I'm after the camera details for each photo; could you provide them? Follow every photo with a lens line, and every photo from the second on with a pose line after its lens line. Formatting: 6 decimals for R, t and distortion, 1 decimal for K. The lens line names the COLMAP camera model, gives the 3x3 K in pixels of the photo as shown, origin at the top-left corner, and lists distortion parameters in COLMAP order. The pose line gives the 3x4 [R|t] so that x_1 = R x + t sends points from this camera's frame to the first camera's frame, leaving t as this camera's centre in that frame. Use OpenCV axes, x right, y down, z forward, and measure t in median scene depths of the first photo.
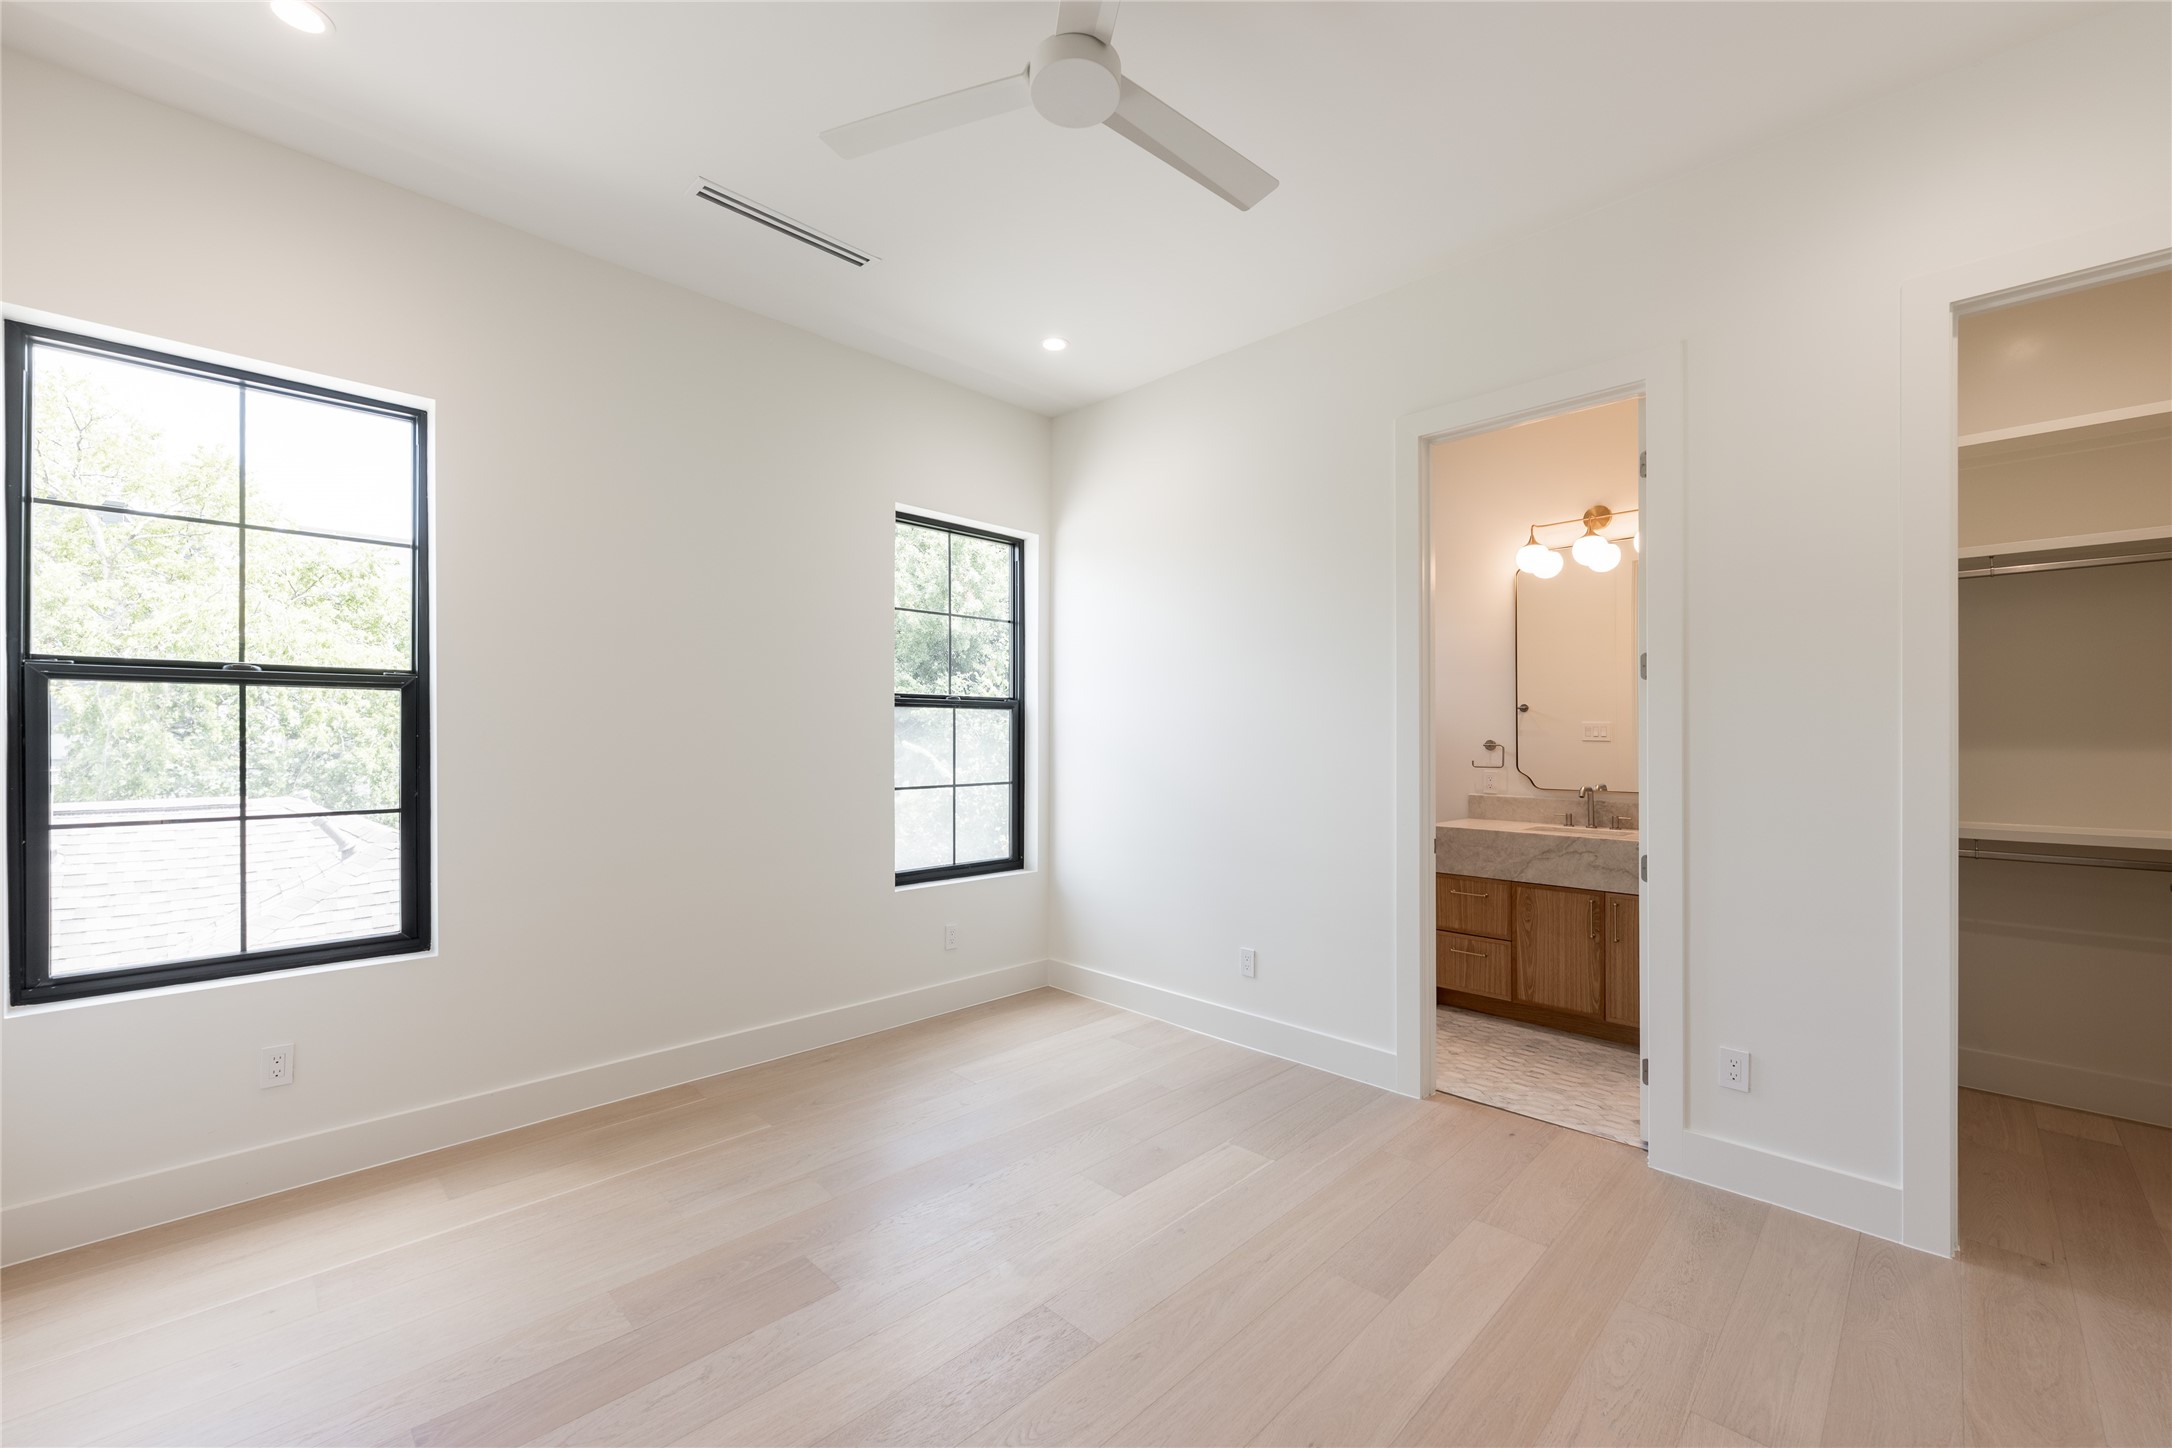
lens RADIAL K [[856.6, 0, 1081.2], [0, 856.6, 736.7], [0, 0, 1]] dist [0.000064, 0.001734]
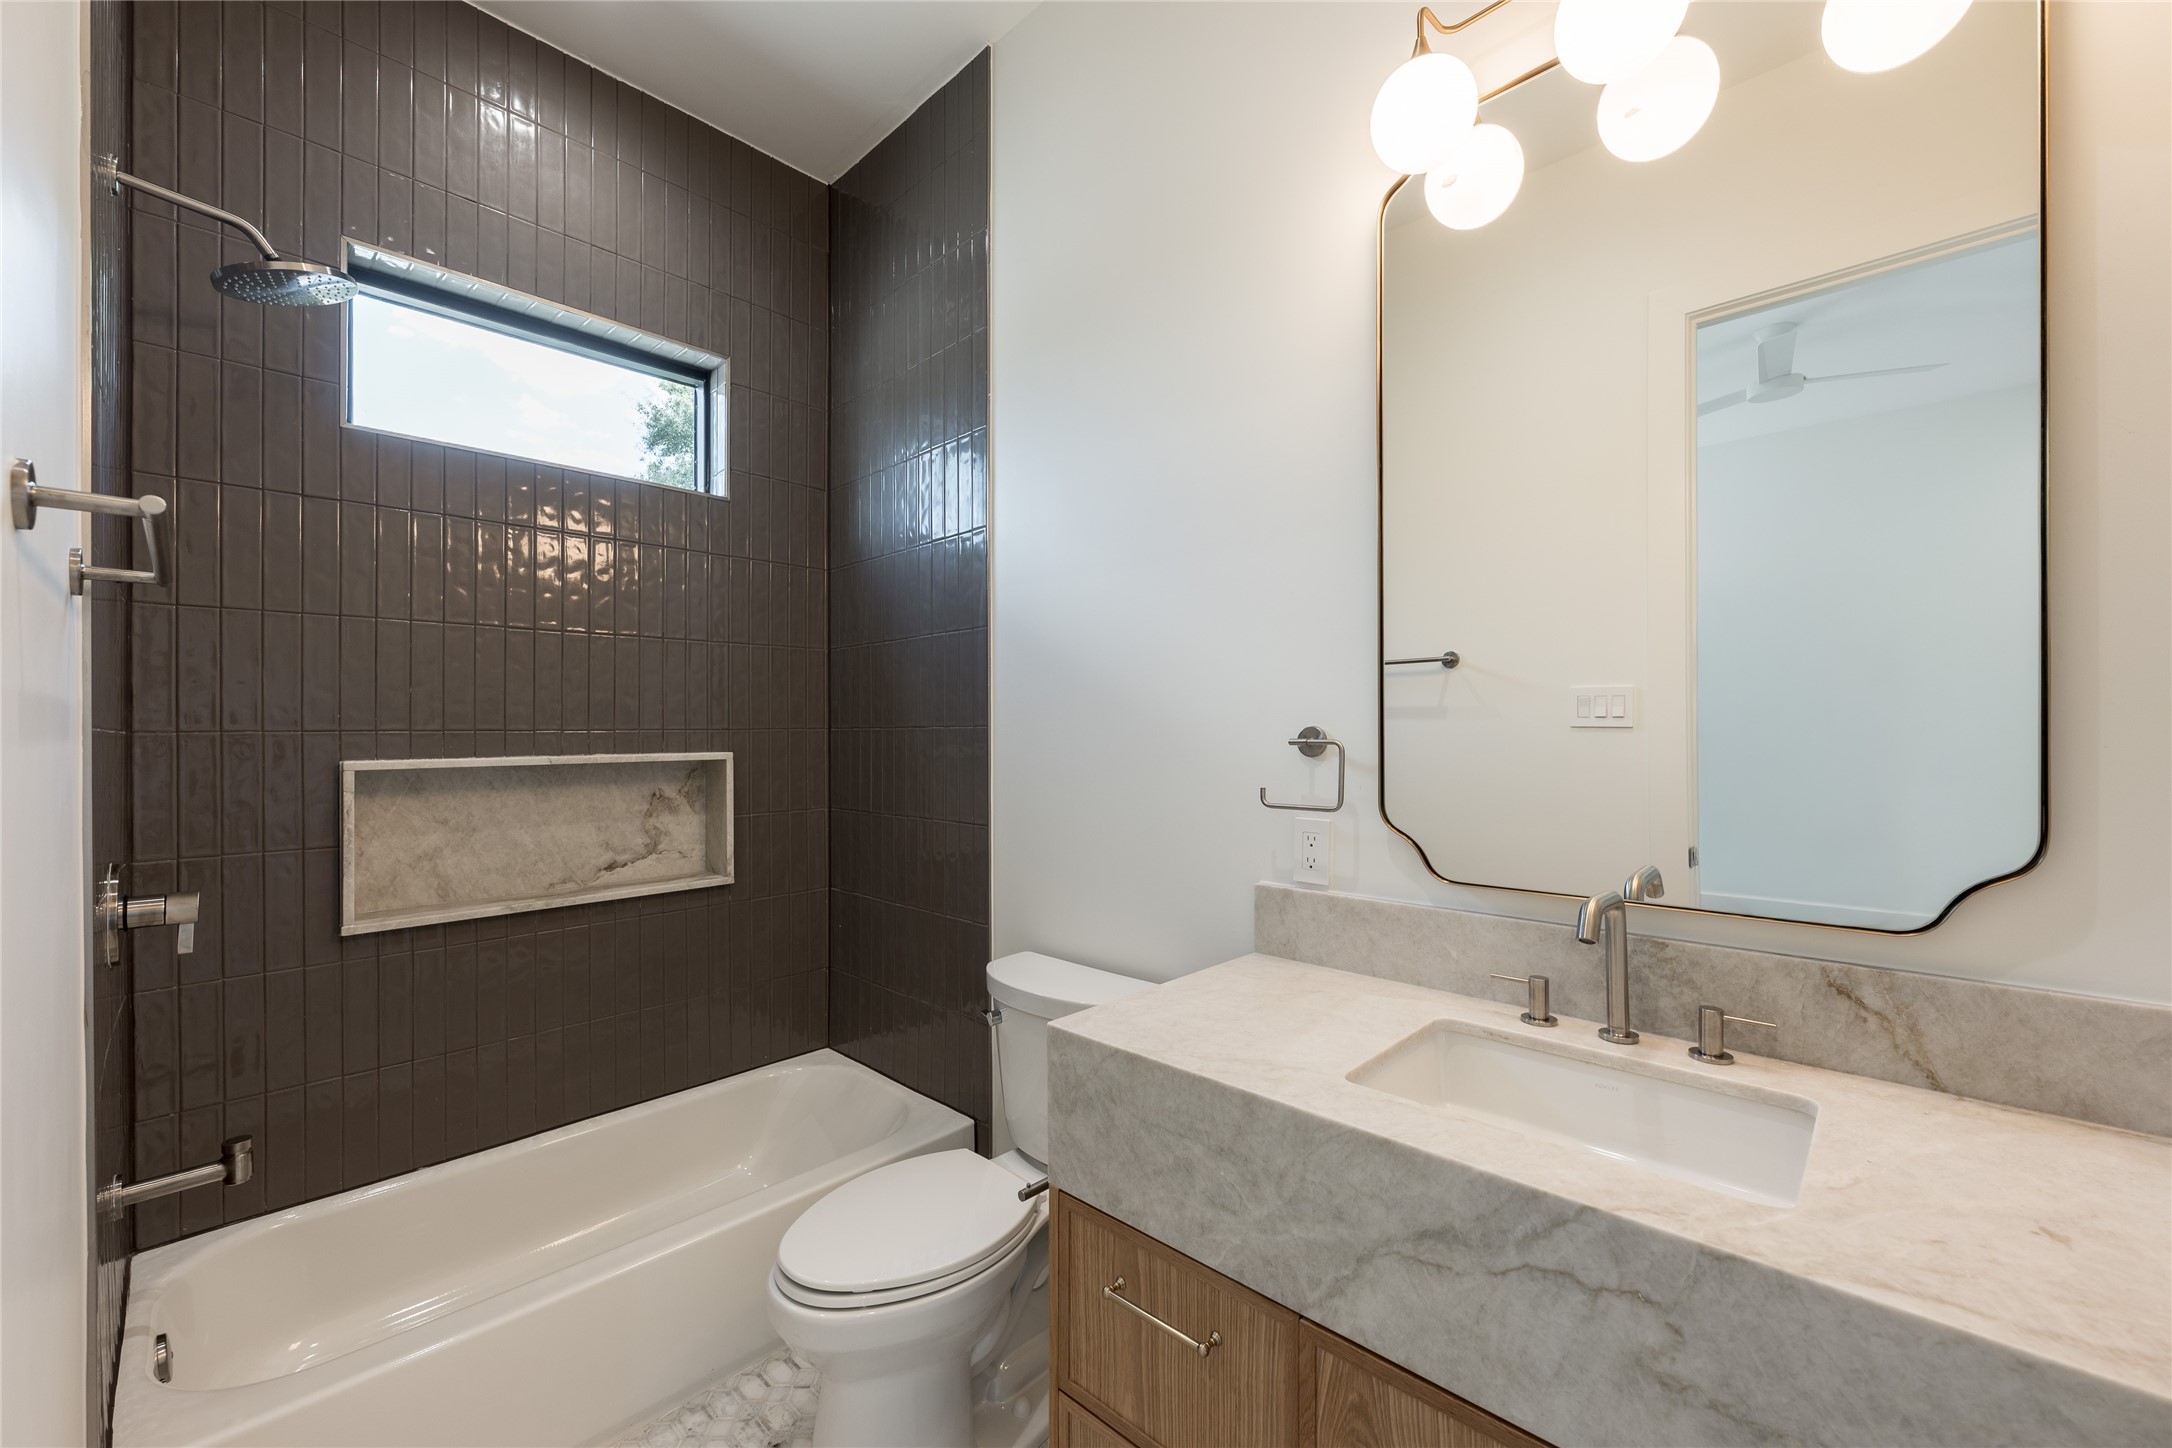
lens RADIAL K [[856.6, 0, 1092.2], [0, 856.6, 732.8], [0, 0, 1]] dist [0.000064, 0.001734]
pose [[0.999490, -0.004432, 0.031632, 0.412449], [0.004217, 0.999968, 0.006849, 0.004137], [-0.031661, -0.006712, 0.999476, 0.720722]]
